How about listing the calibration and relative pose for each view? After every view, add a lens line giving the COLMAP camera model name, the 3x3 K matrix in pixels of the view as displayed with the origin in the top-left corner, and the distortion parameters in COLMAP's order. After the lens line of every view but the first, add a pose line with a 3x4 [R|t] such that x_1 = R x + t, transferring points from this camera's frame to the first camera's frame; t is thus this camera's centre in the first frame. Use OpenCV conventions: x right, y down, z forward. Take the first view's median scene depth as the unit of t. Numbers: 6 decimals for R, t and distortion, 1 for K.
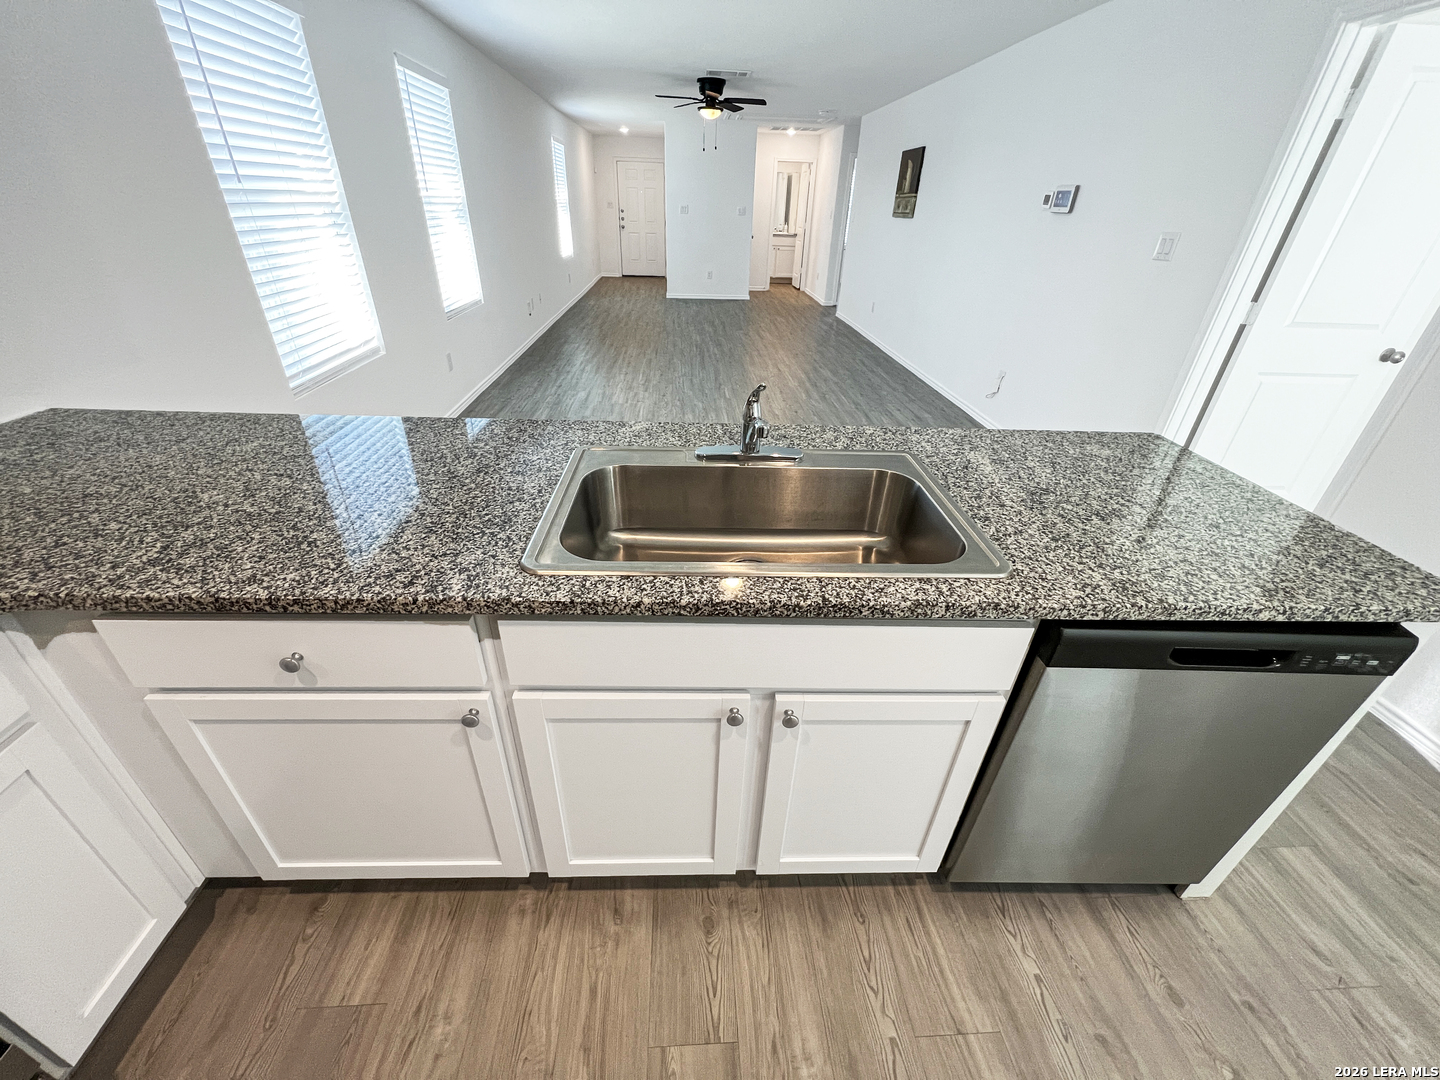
lens RADIAL K [[574.0, 0, 711.5], [0, 574.0, 536.9], [0, 0, 1]] dist [0.000308, 0.000494]
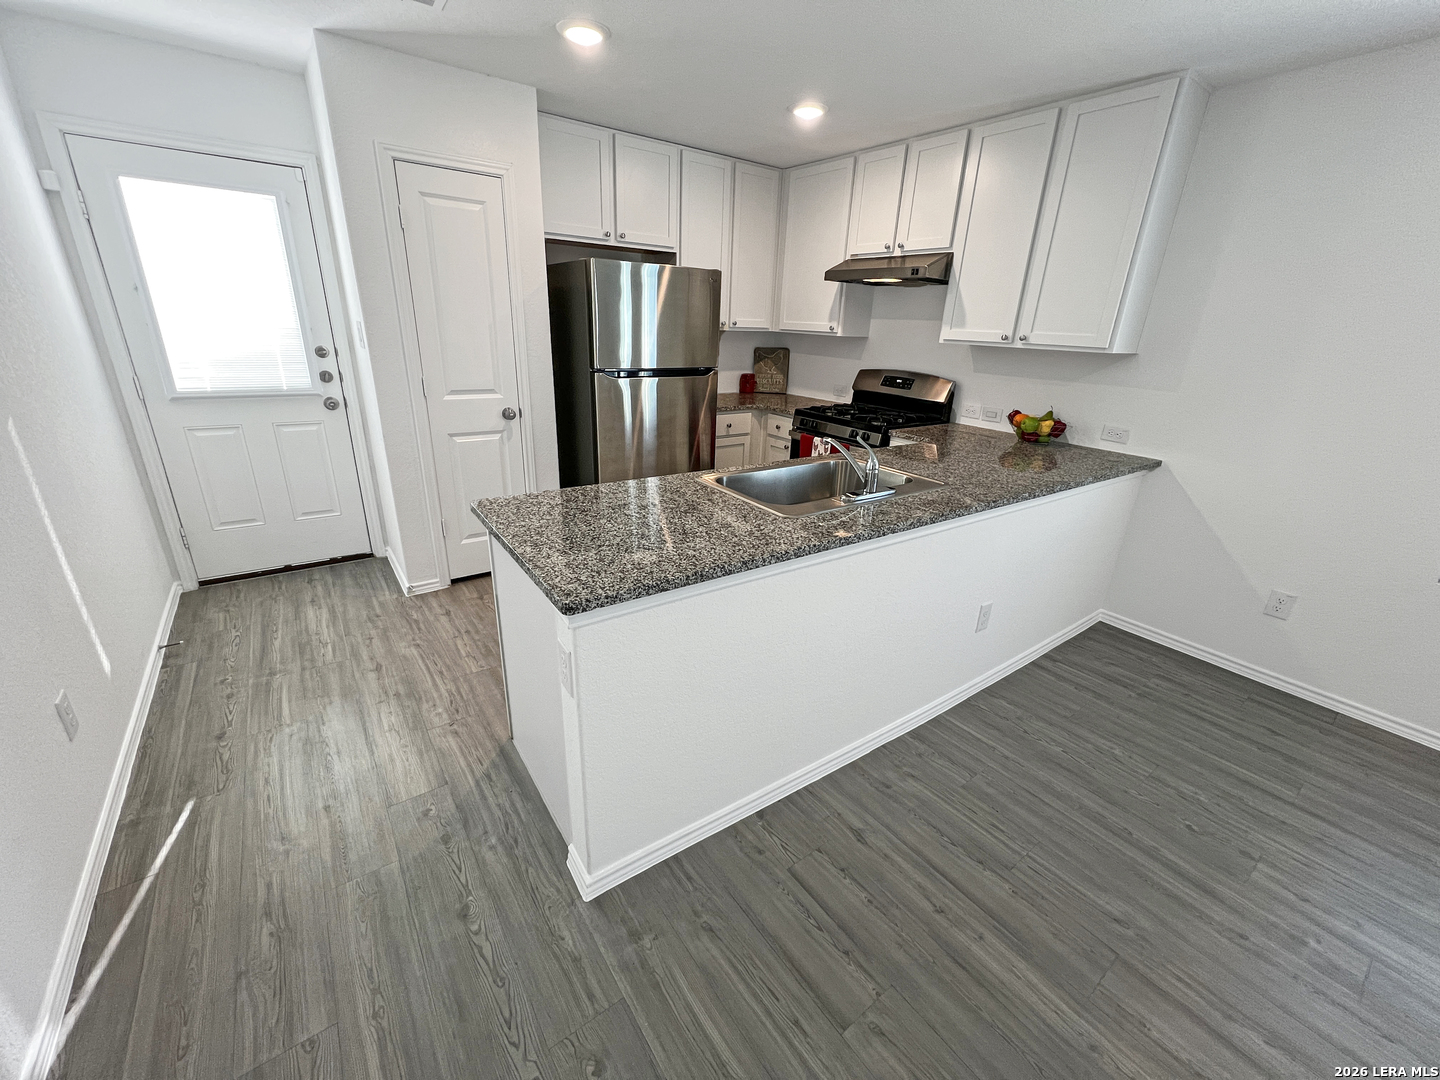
lens RADIAL K [[574.0, 0, 718.9], [0, 574.0, 537.3], [0, 0, 1]] dist [0.000308, 0.000494]
pose [[-0.832771, 0.130277, -0.538071, 1.131743], [-0.337750, 0.650537, 0.680240, -0.896658], [0.438655, 0.748218, -0.497747, 1.576982]]
